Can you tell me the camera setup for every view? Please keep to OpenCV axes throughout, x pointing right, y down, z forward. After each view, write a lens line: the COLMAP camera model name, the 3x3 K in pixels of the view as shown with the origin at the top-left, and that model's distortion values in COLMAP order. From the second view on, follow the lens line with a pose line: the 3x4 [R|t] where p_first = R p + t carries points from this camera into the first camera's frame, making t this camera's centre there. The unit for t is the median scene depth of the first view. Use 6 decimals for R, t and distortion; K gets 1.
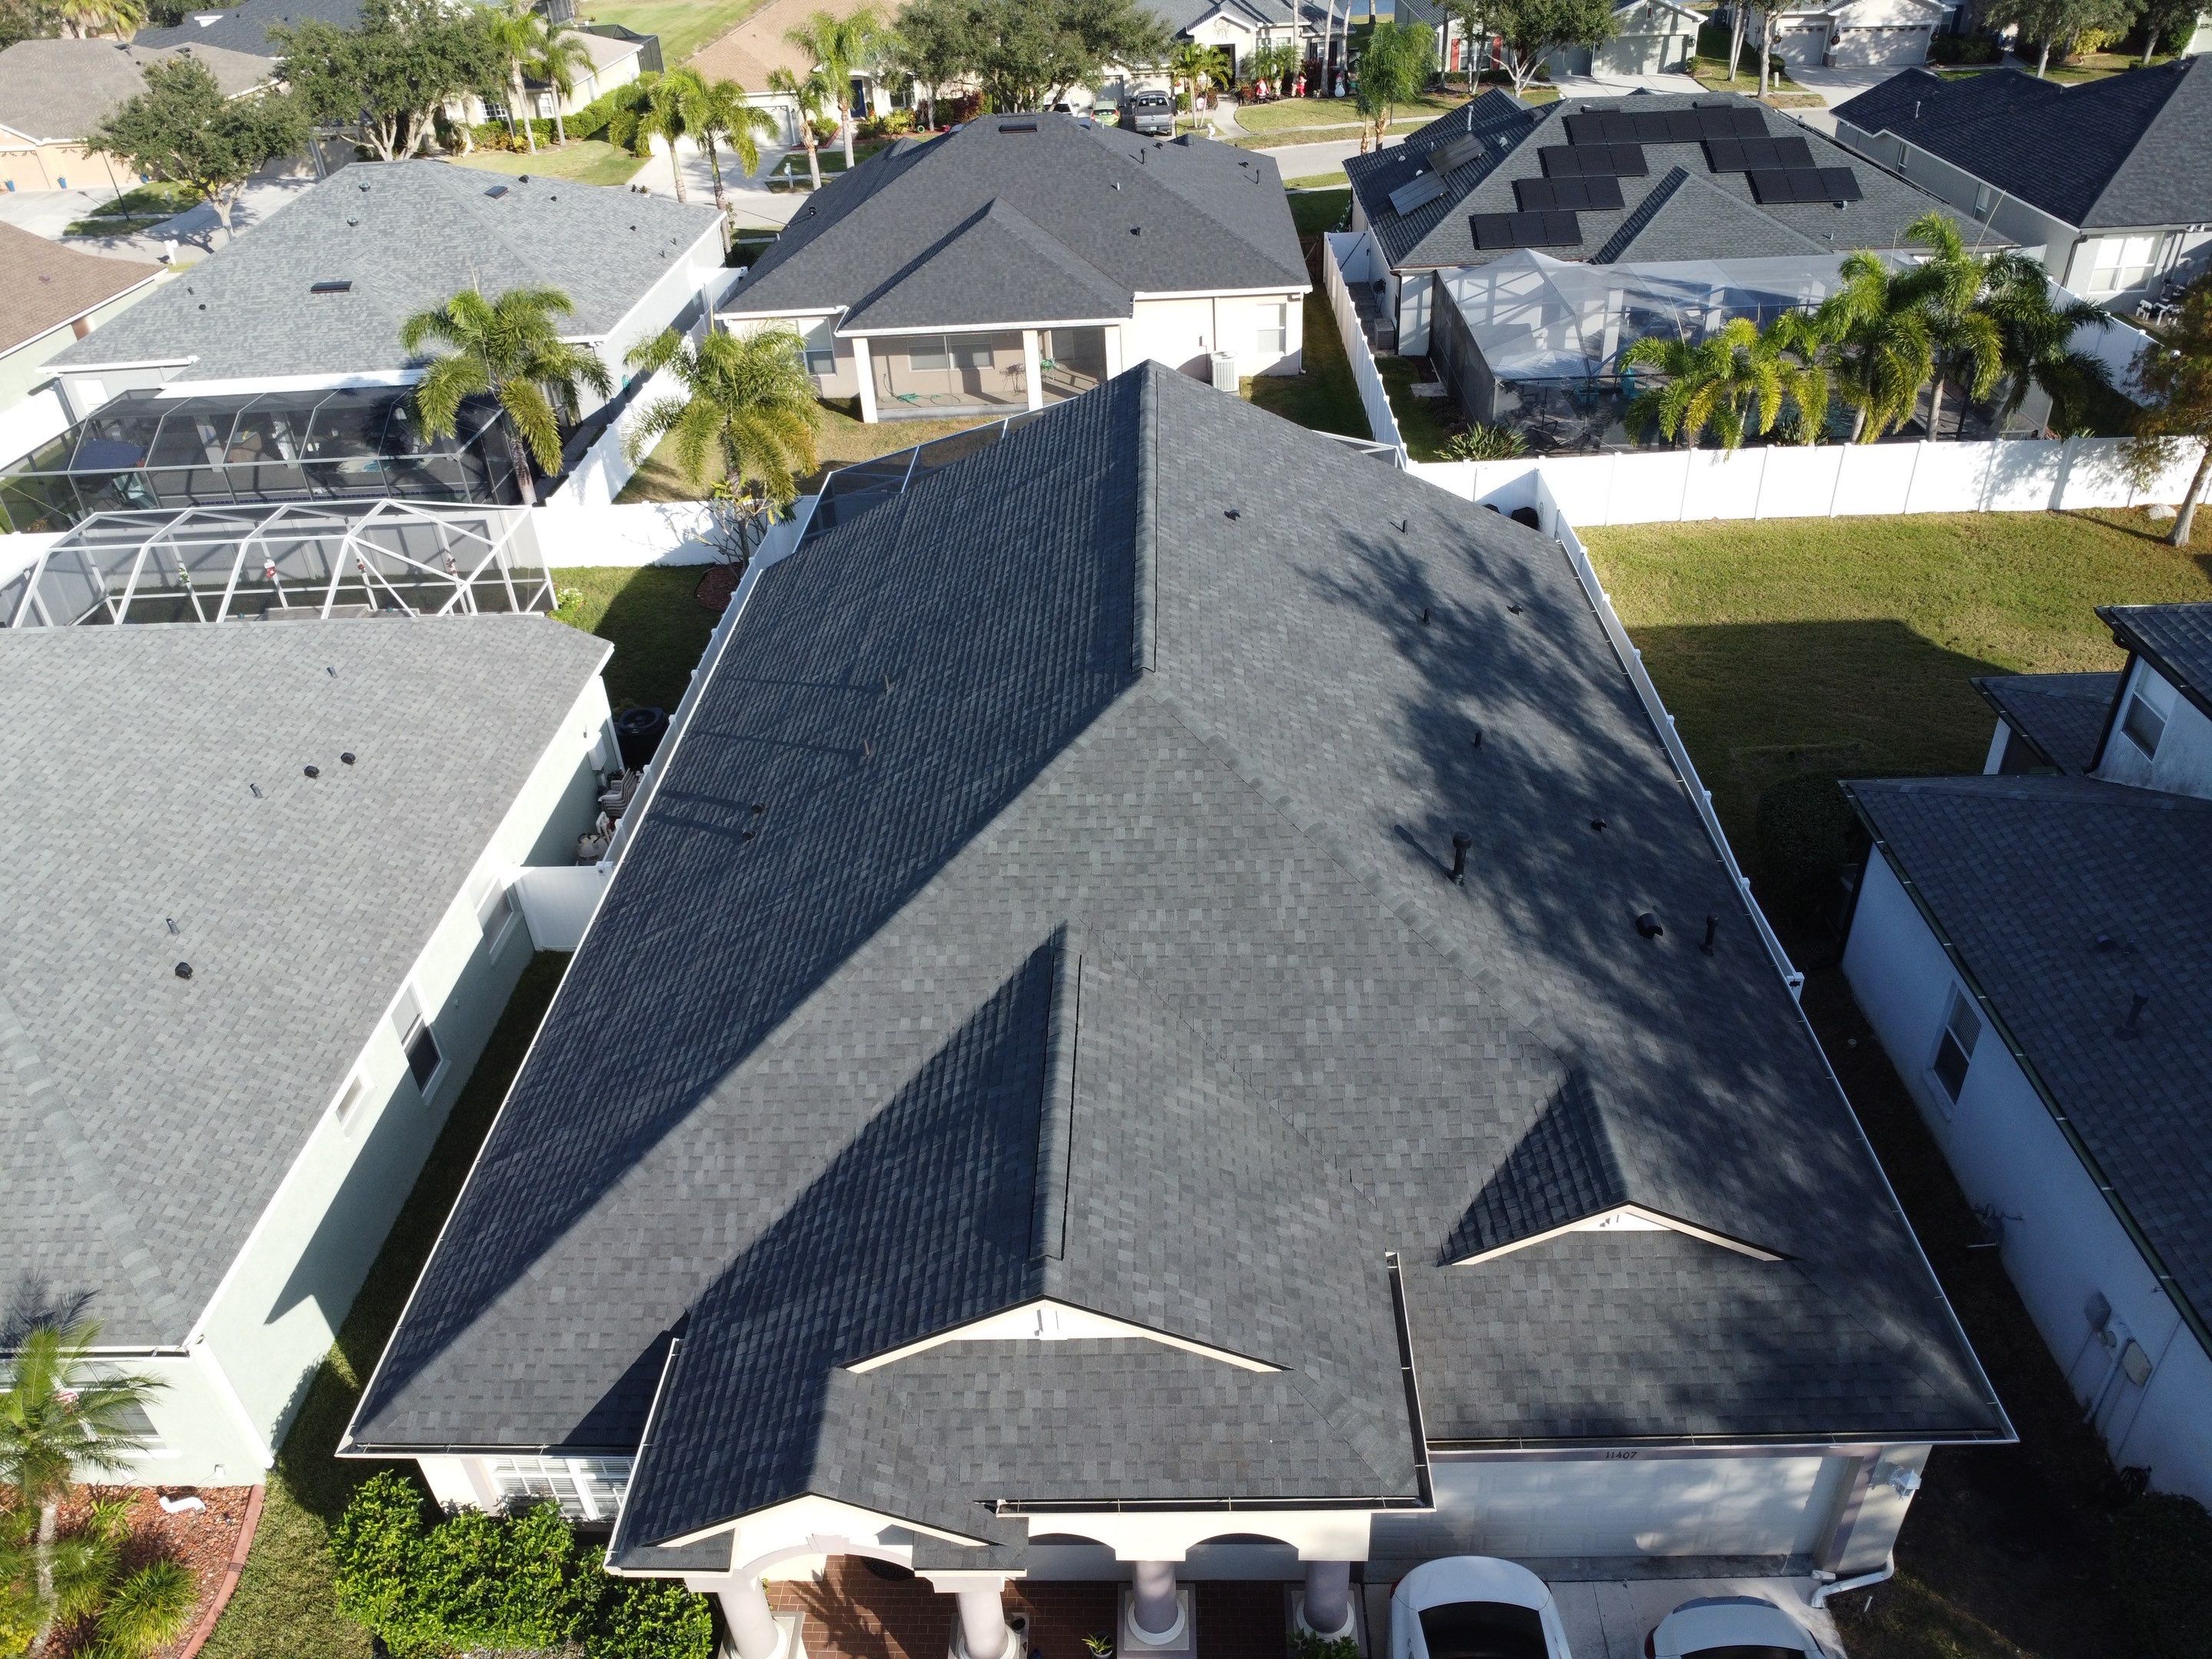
lens RADIAL K [[1600.3, 0, 1094.7], [0, 1600.3, 821.9], [0, 0, 1]] dist [-0.028779, -0.007221]
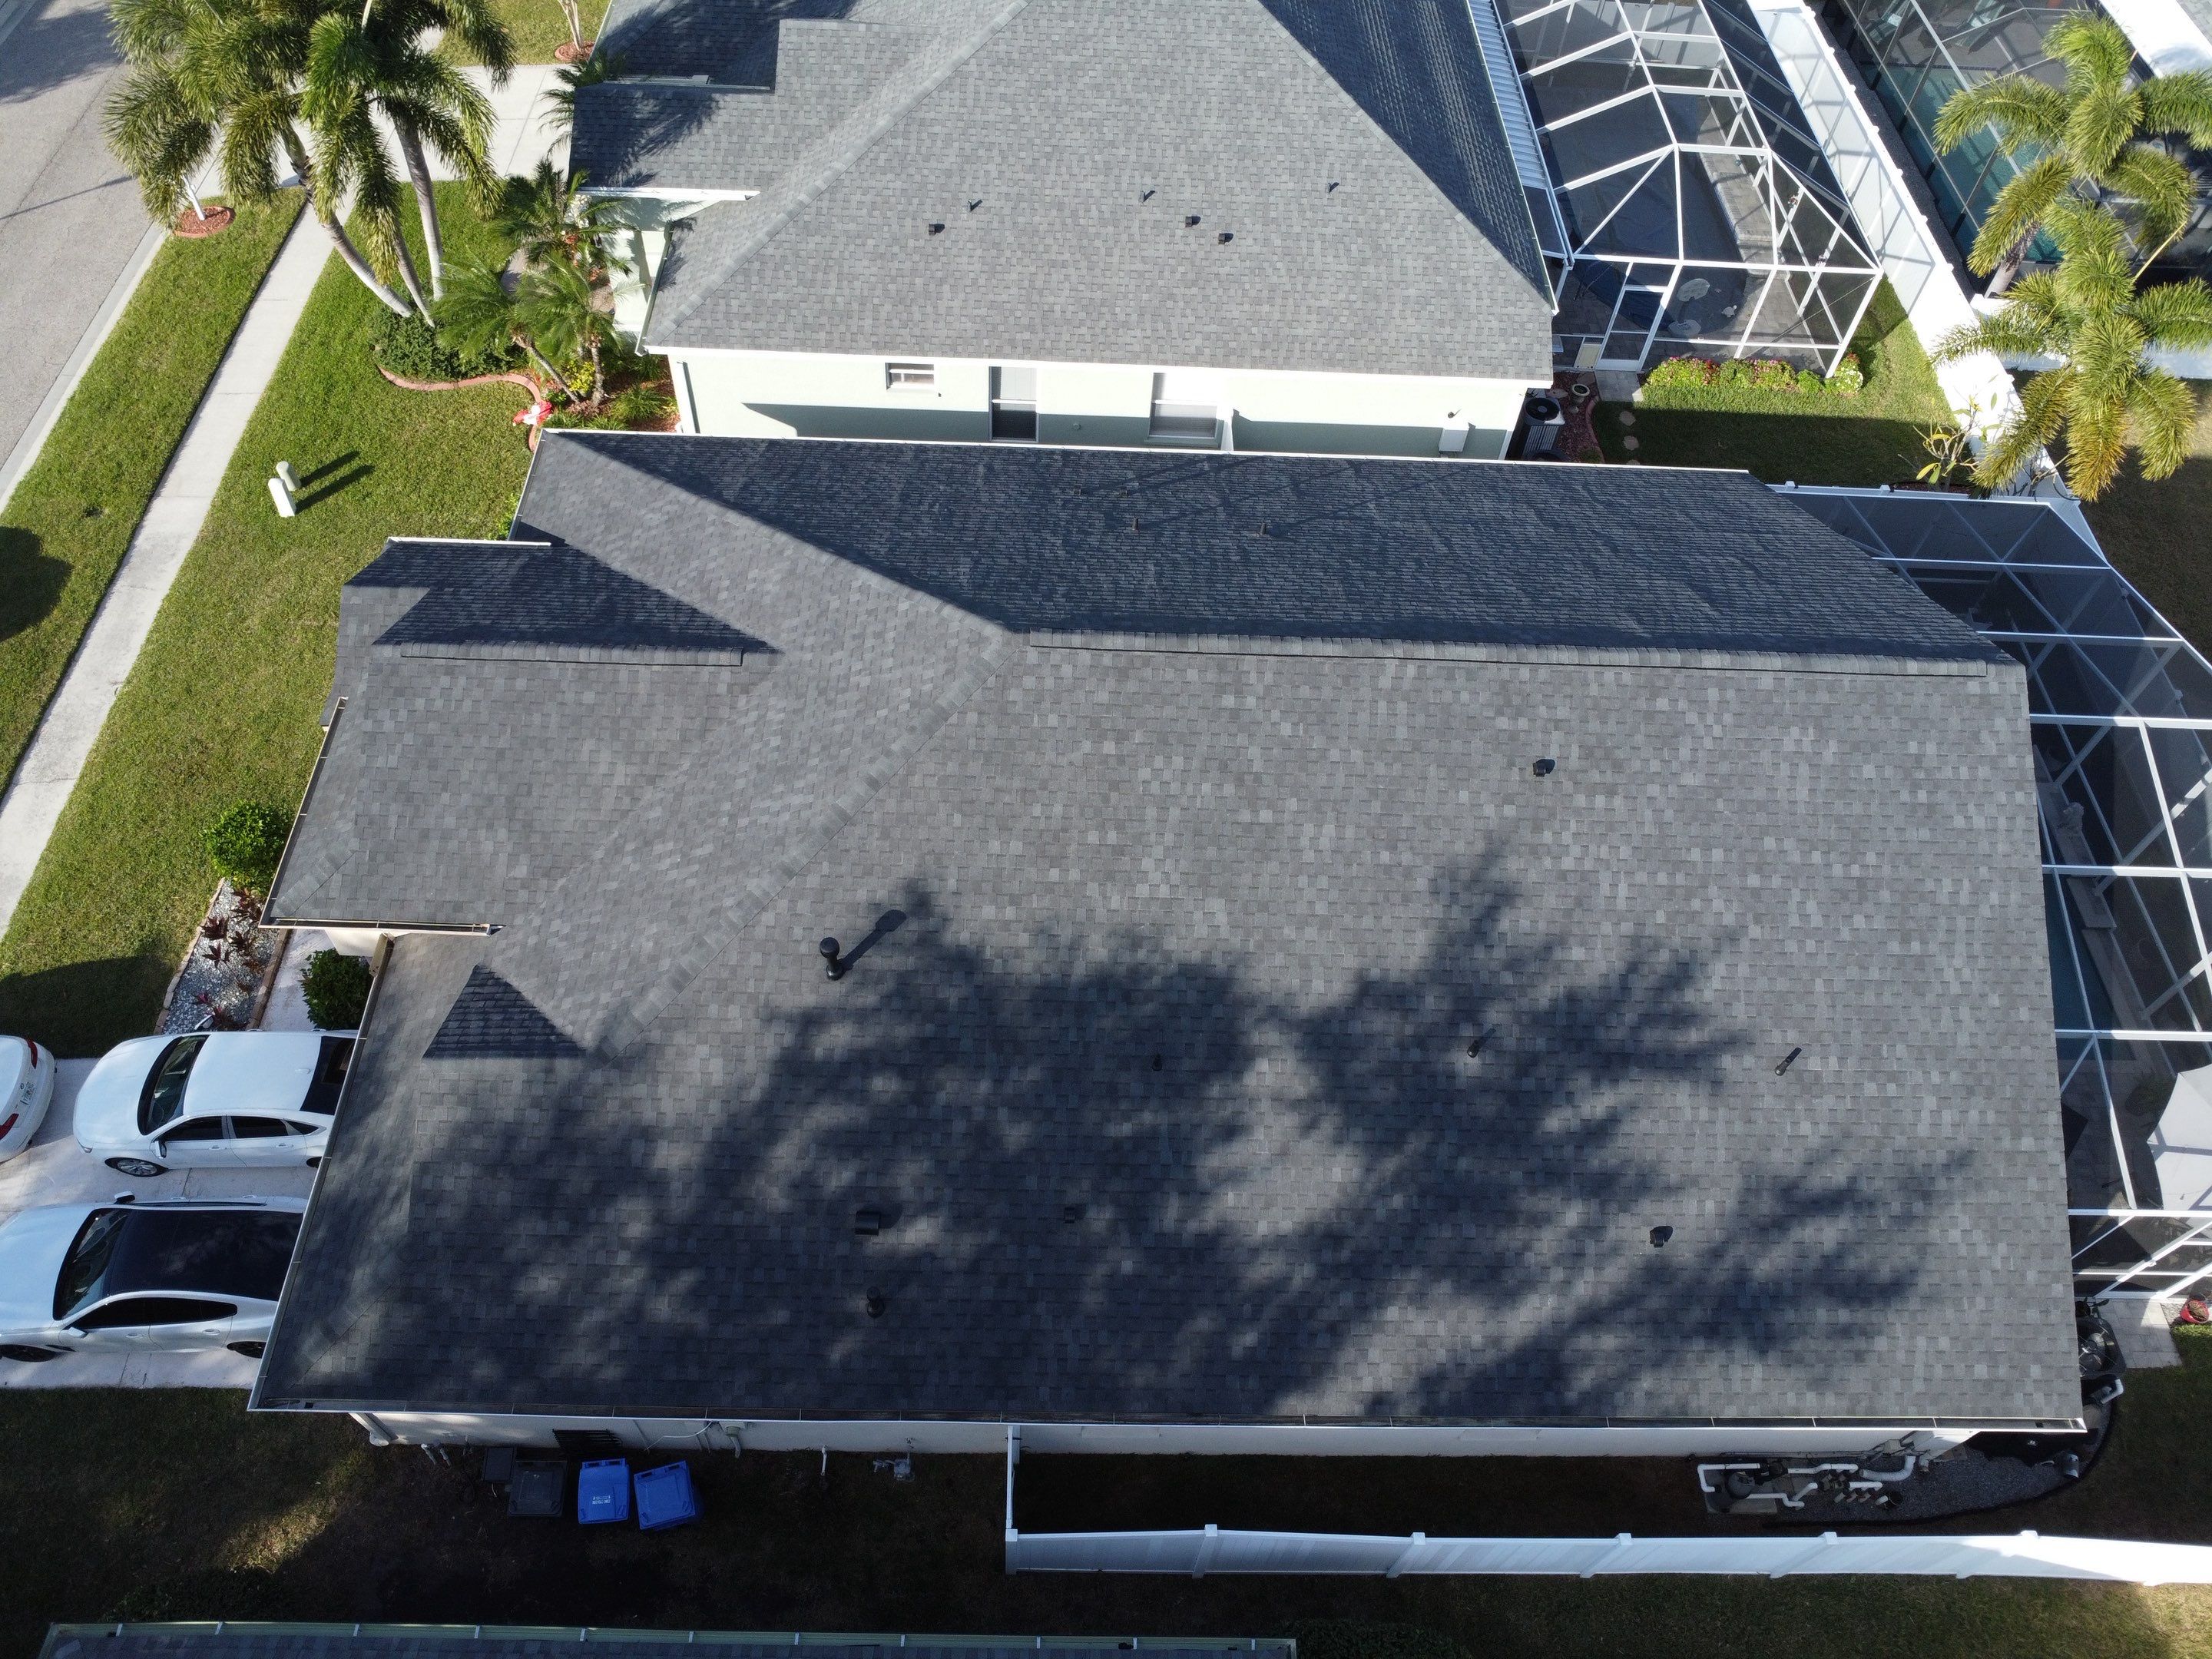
lens RADIAL K [[1600.3, 0, 1097.0], [0, 1600.3, 824.8], [0, 0, 1]] dist [-0.028779, -0.007221]
pose [[0.033618, 0.839321, -0.542596, 0.654988], [-0.594094, 0.453356, 0.664471, -0.712391], [0.803693, 0.300015, 0.513876, 0.577690]]
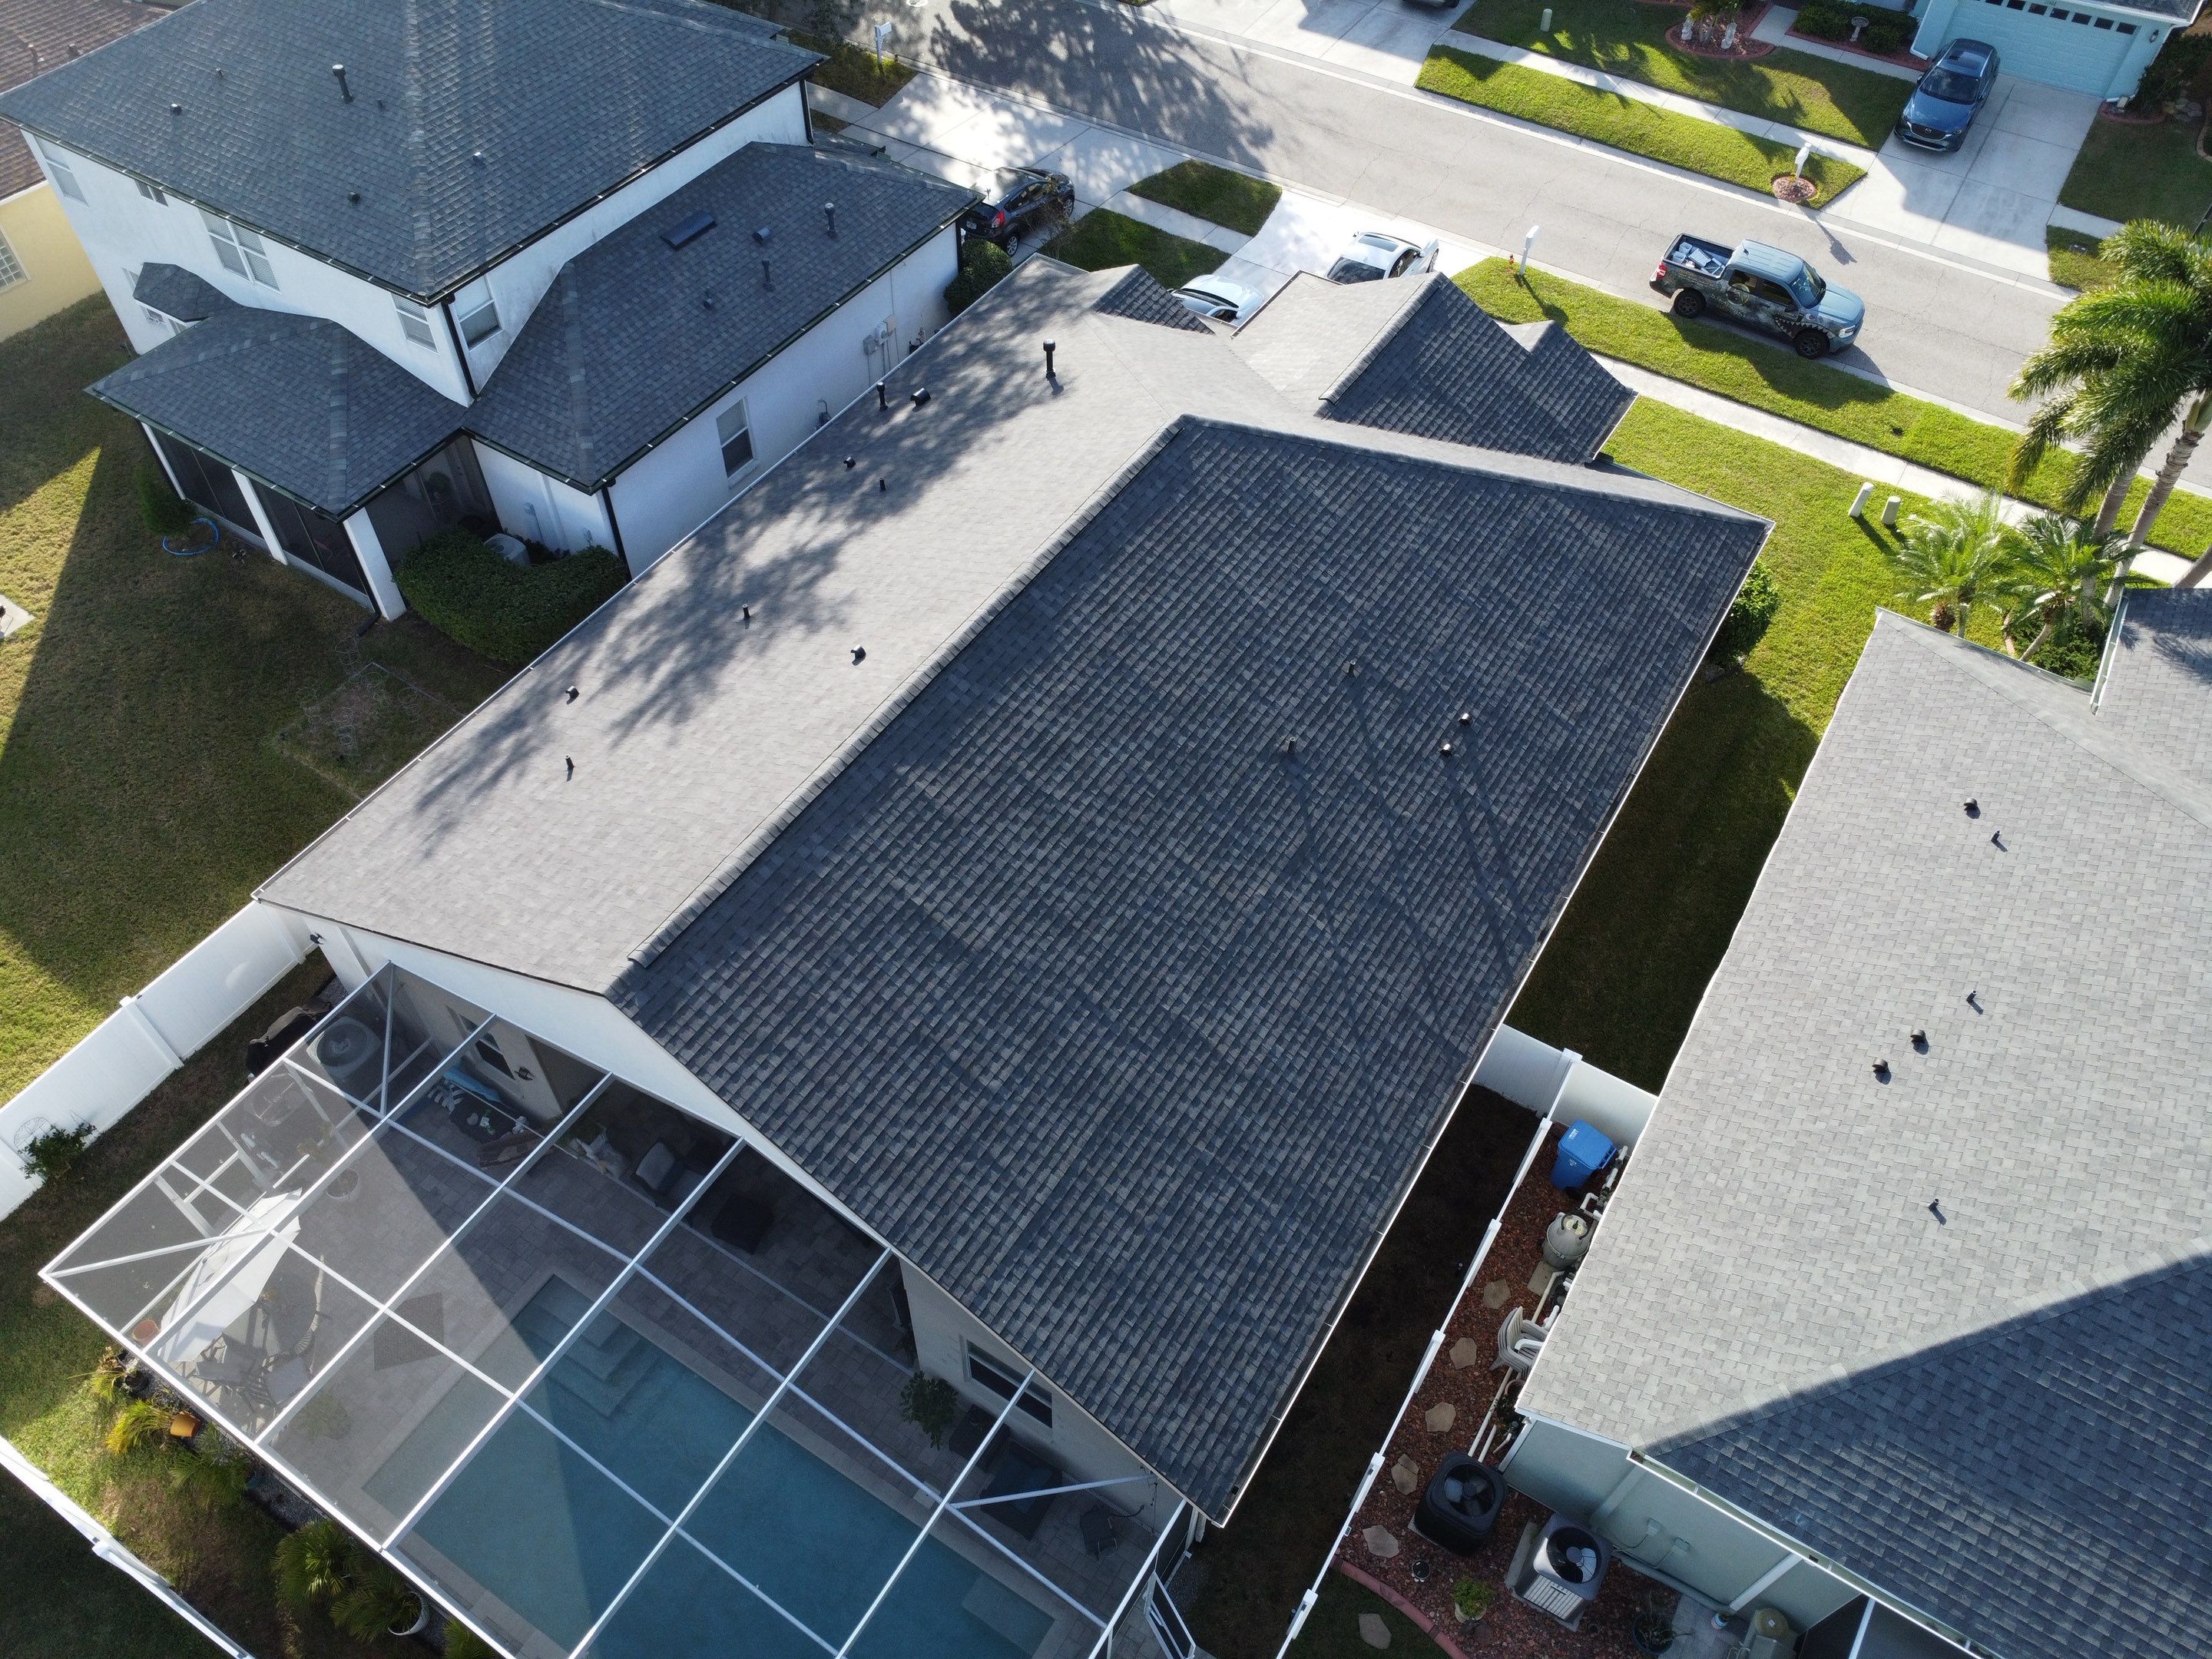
lens RADIAL K [[1600.3, 0, 1093.8], [0, 1600.3, 827.0], [0, 0, 1]] dist [-0.028779, -0.007221]
pose [[-0.862383, -0.362254, 0.353650, -0.459795], [0.306184, 0.183105, 0.934197, -1.199461], [-0.403172, 0.913917, -0.046990, 1.375130]]
